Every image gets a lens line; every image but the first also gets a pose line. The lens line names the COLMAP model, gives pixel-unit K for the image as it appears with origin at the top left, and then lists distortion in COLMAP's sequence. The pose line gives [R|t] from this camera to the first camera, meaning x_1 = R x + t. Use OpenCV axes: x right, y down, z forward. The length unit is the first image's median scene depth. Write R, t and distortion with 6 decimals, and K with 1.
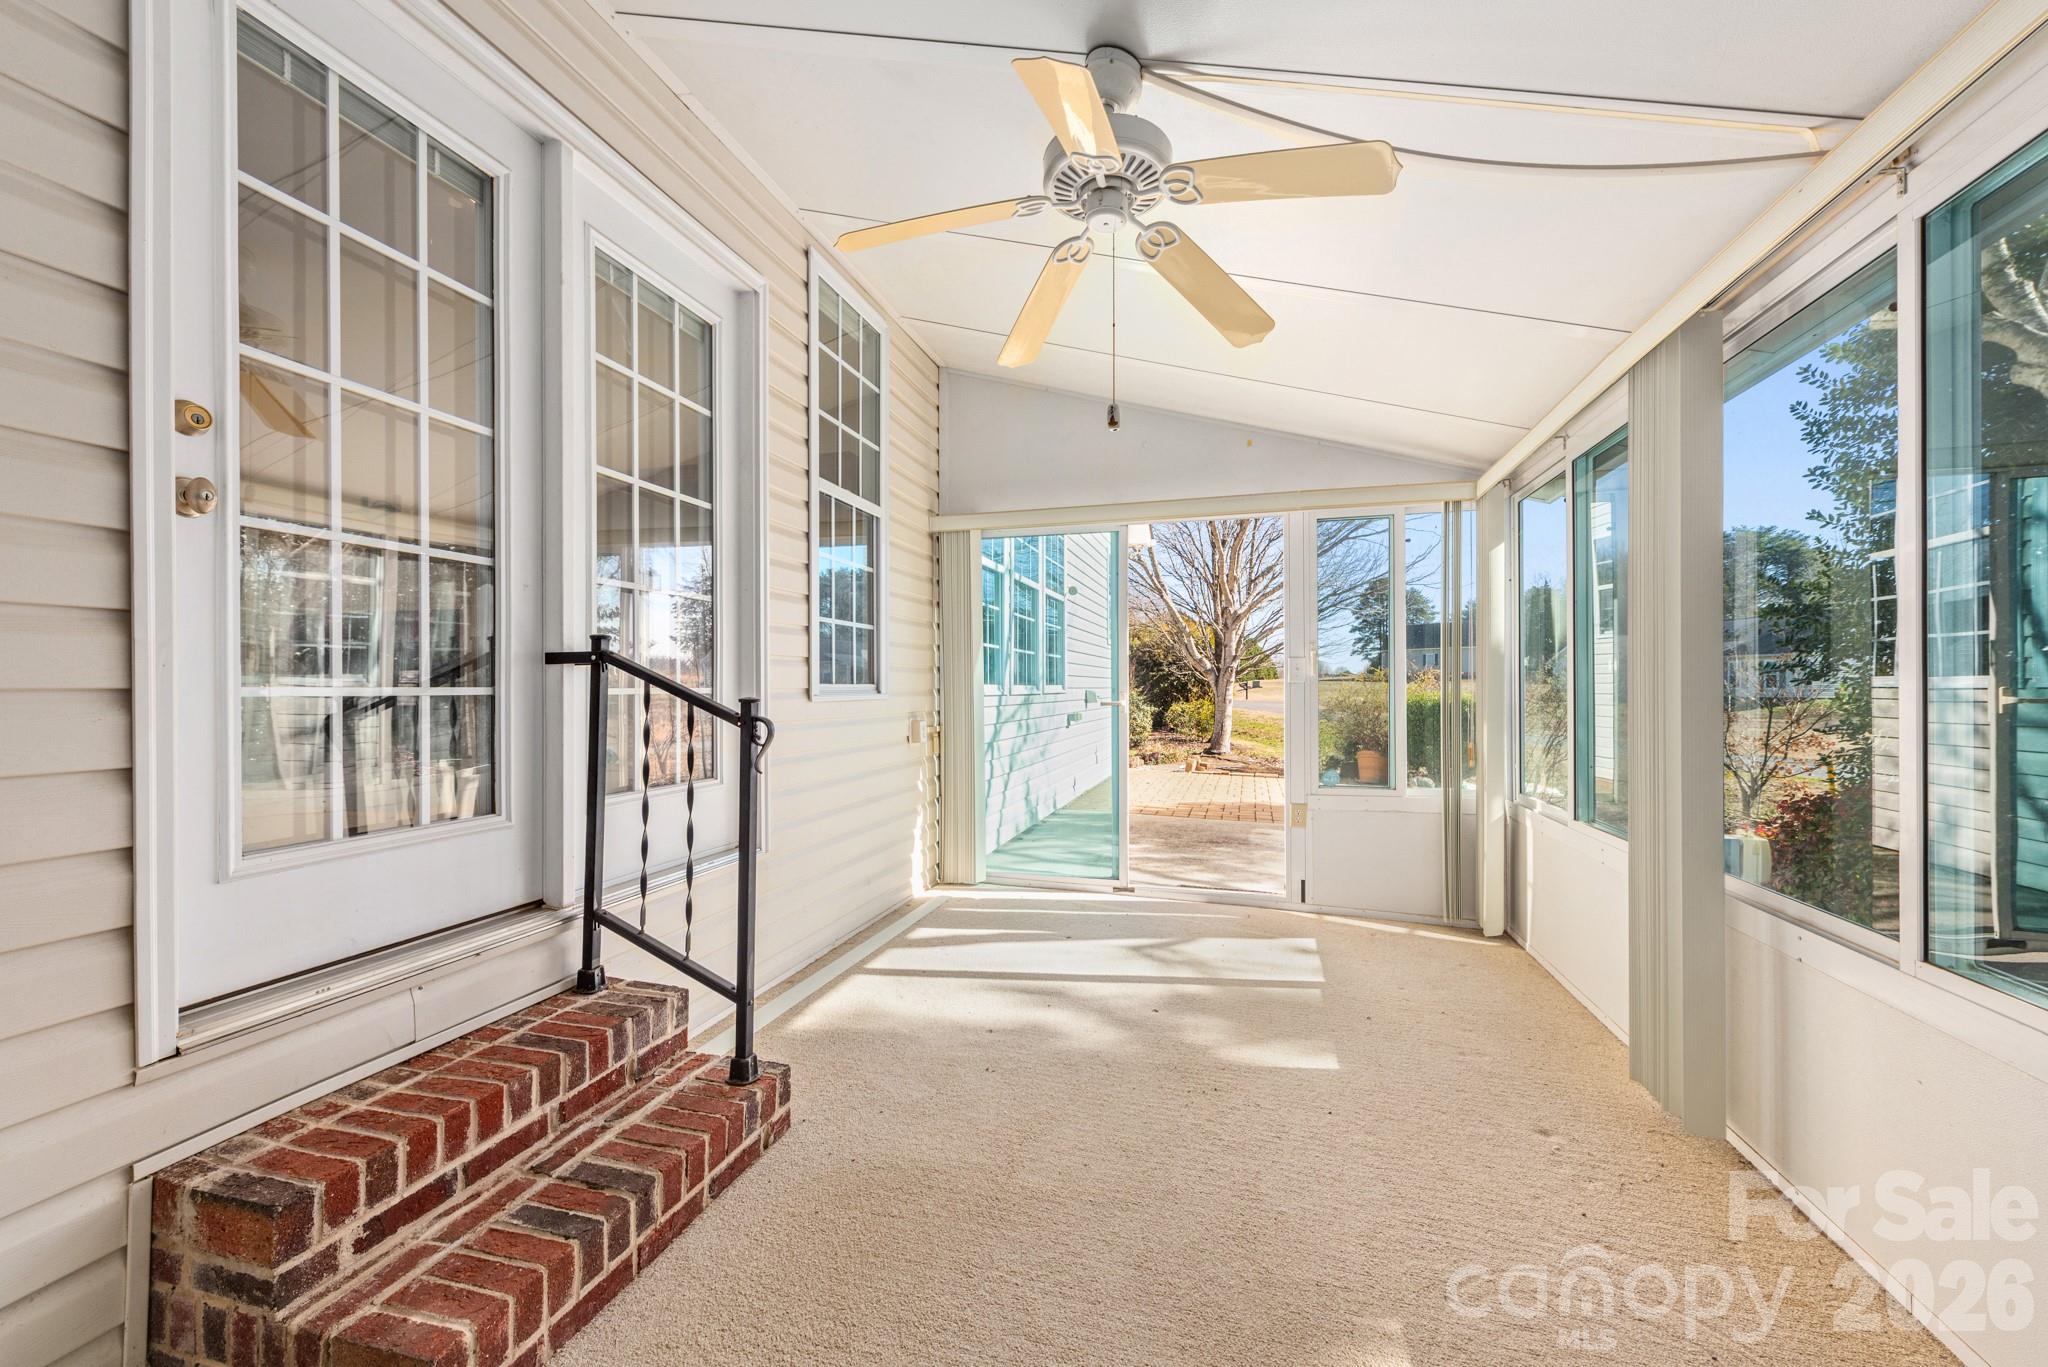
lens RADIAL K [[800.2, 0, 1035.4], [0, 800.2, 680.9], [0, 0, 1]] dist [0.011663, -0.004024]
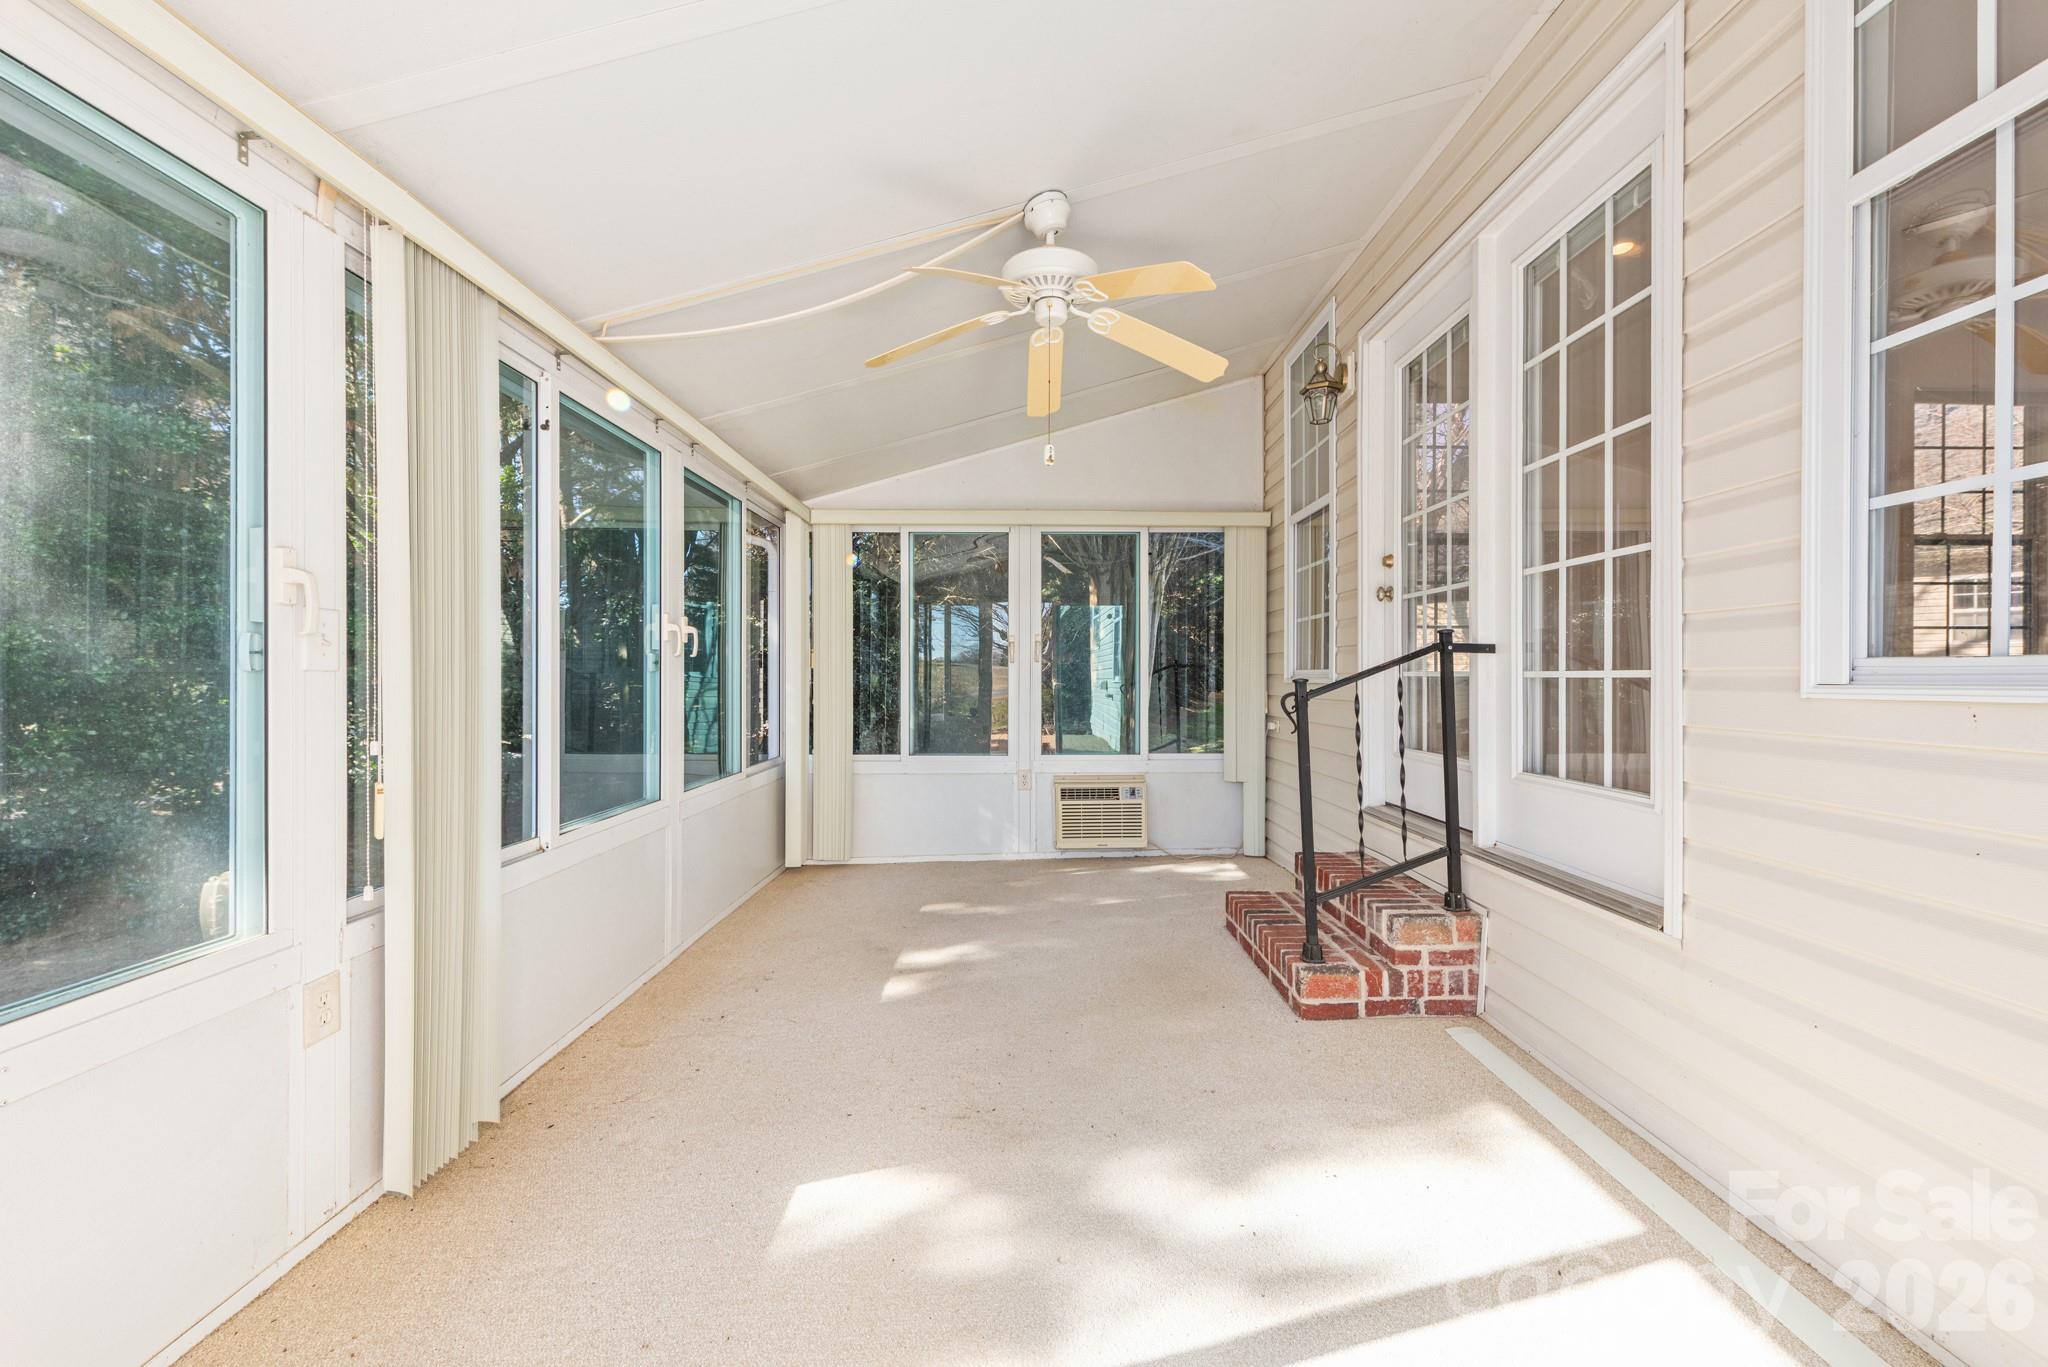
lens RADIAL K [[800.2, 0, 1035.4], [0, 800.2, 680.9], [0, 0, 1]] dist [0.011663, -0.004024]
pose [[-0.962810, 0.006220, -0.270108, 0.336731], [0.006421, 0.999979, 0.000140, 0.012980], [0.270103, -0.001600, -0.962830, 1.638074]]
